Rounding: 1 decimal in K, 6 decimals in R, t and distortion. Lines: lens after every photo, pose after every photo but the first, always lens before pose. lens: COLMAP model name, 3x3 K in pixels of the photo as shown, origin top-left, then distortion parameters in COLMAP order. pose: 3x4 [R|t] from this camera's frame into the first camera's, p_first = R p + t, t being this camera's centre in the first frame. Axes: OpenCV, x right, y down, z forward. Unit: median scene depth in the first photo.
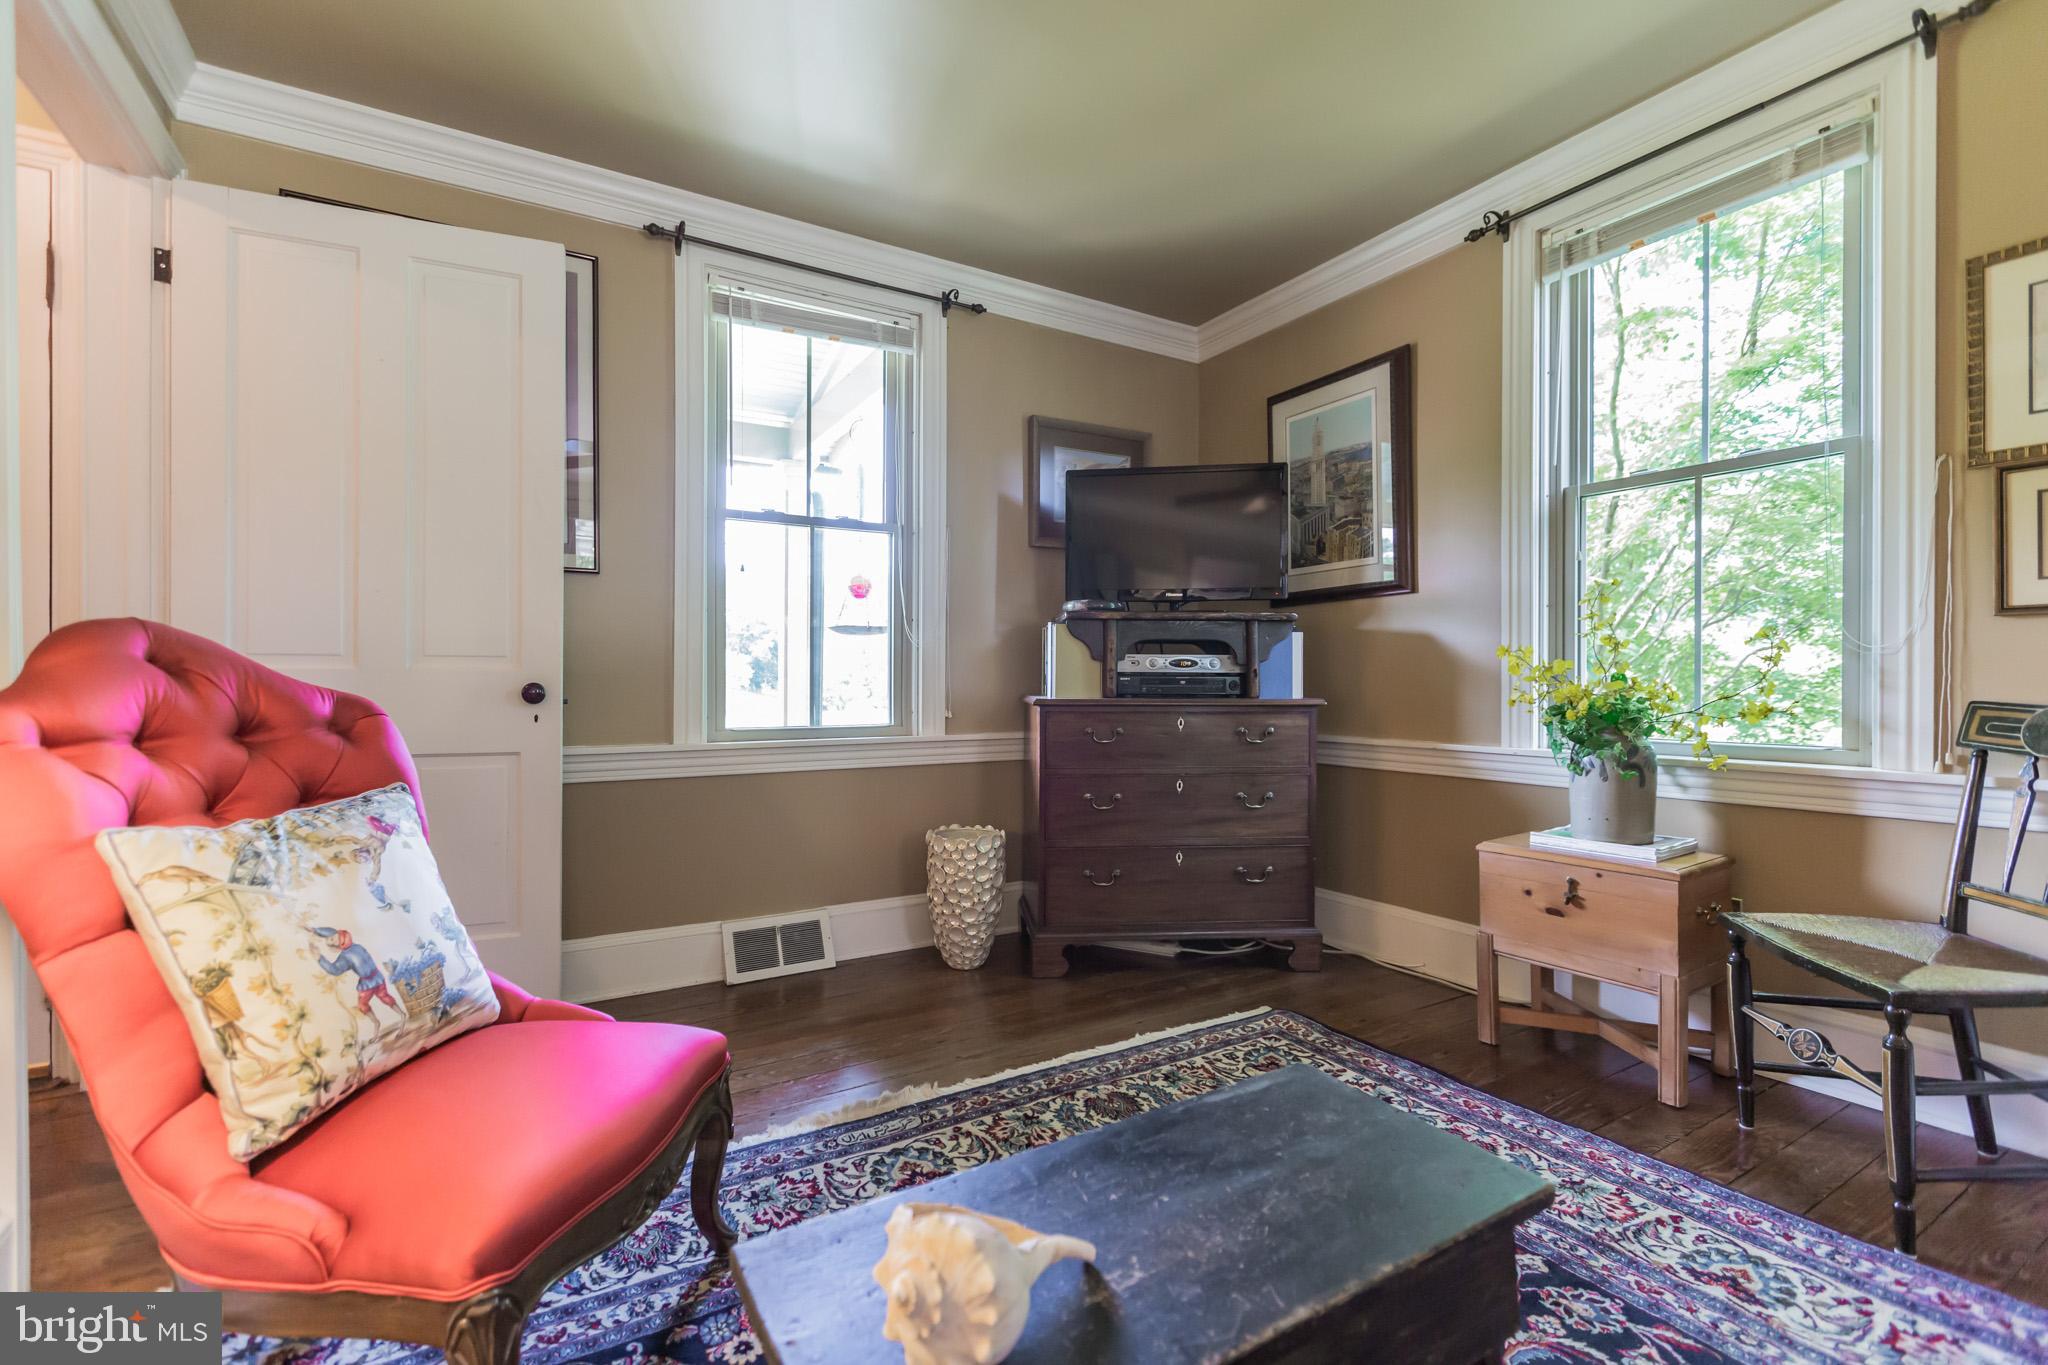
lens RADIAL K [[915.5, 0, 1024.0], [0, 915.5, 682.5], [0, 0, 1]] dist [0.000119, 0.000108]
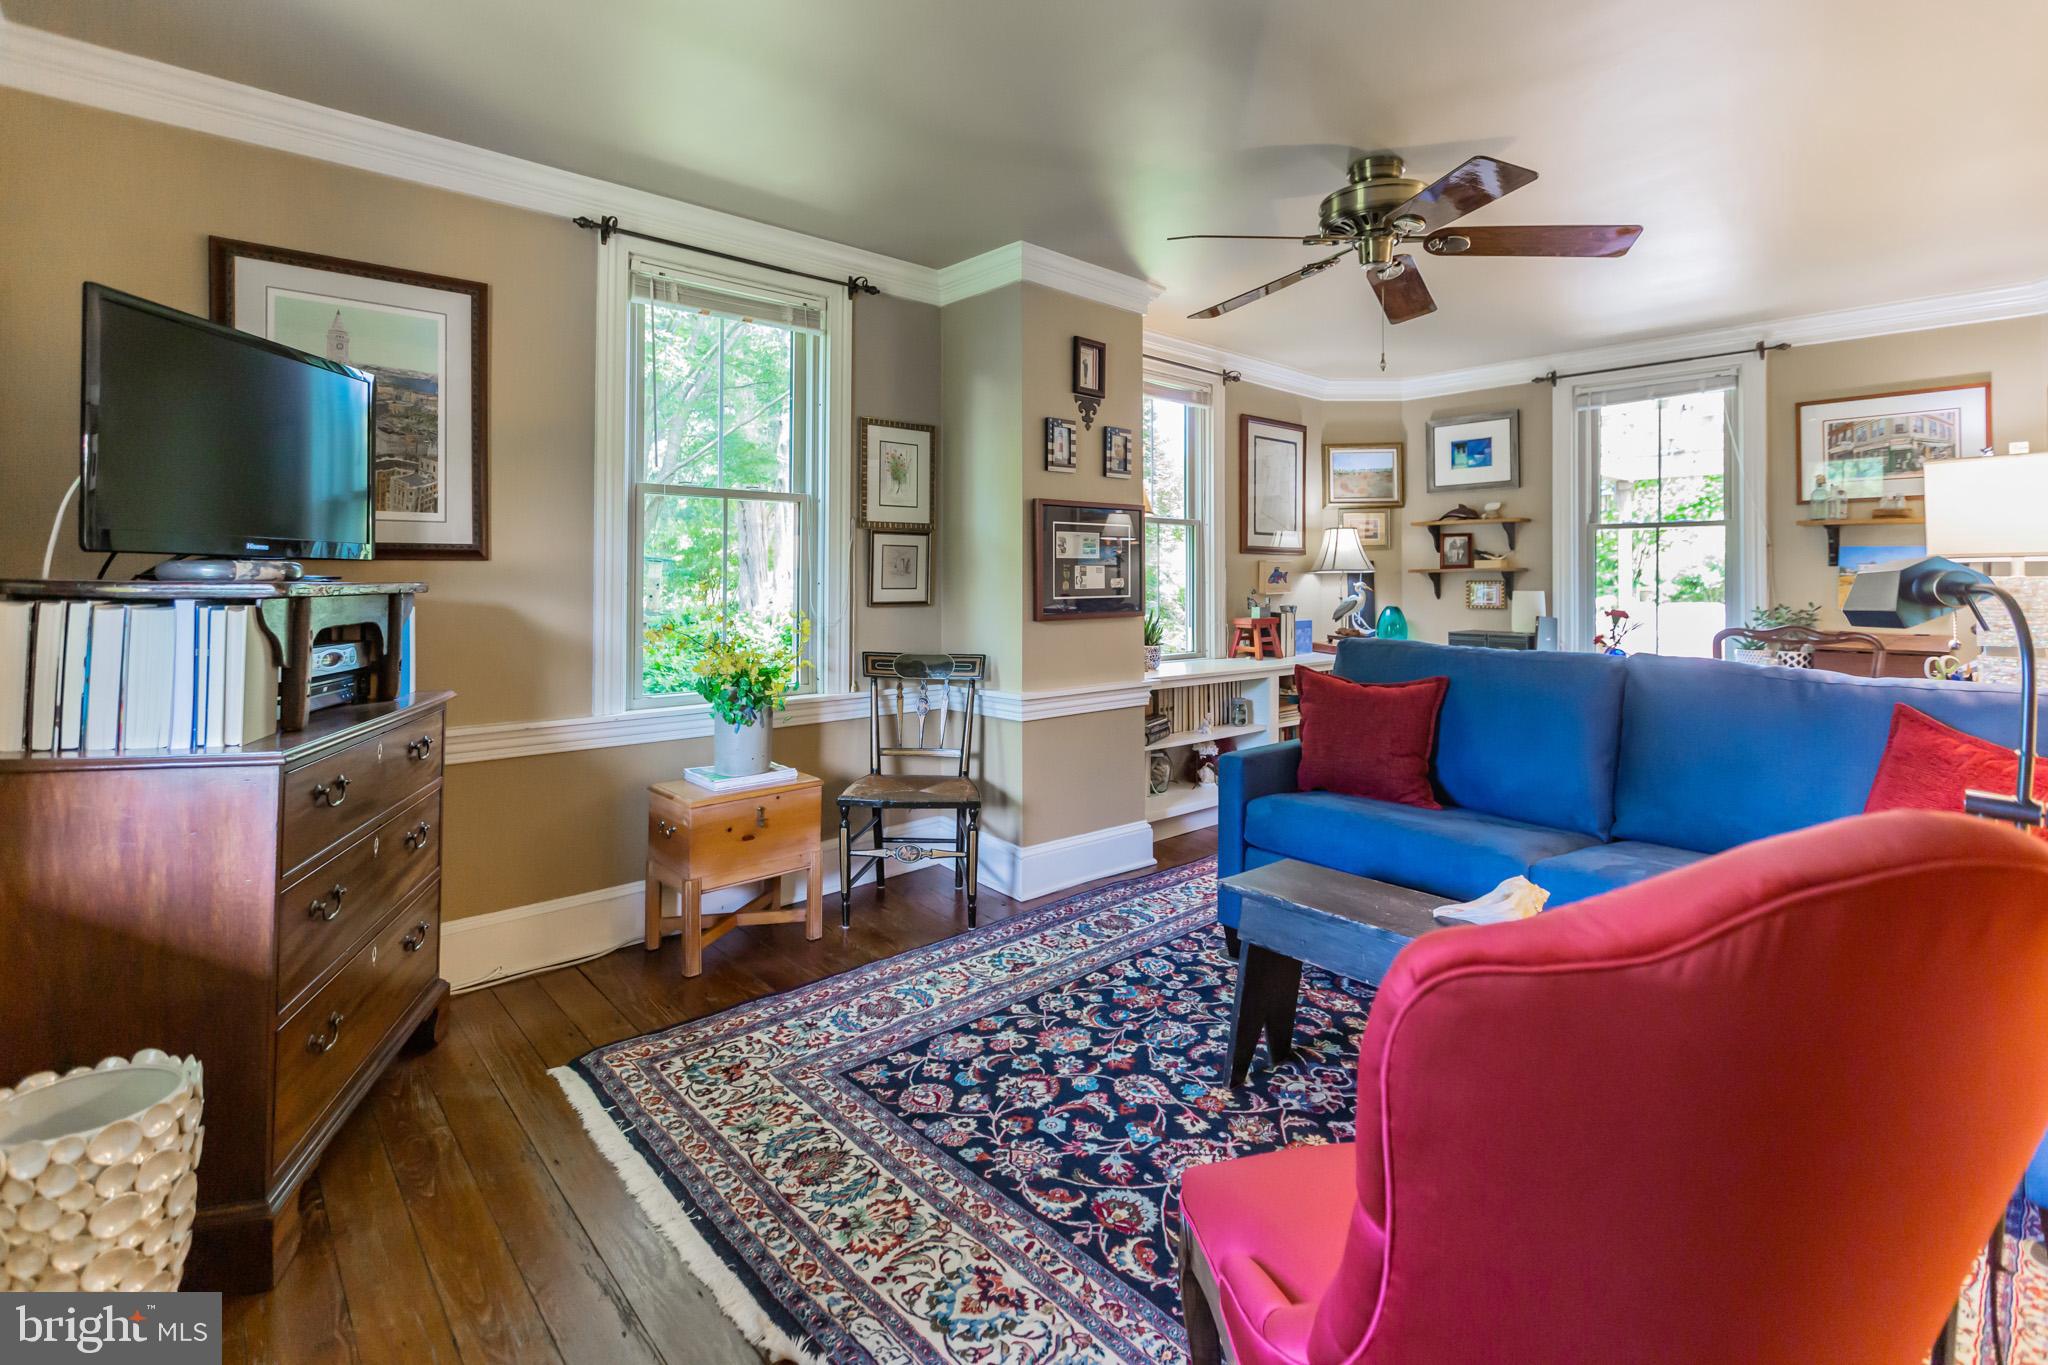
lens RADIAL K [[938.6, 0, 1019.8], [0, 938.6, 567.9], [0, 0, 1]] dist [0.017914, 0.000002]
pose [[-0.184091, 0.009780, 0.982861, -0.846510], [-0.007017, 0.999912, -0.011264, -0.121640], [-0.982884, -0.008970, -0.184006, 0.948710]]
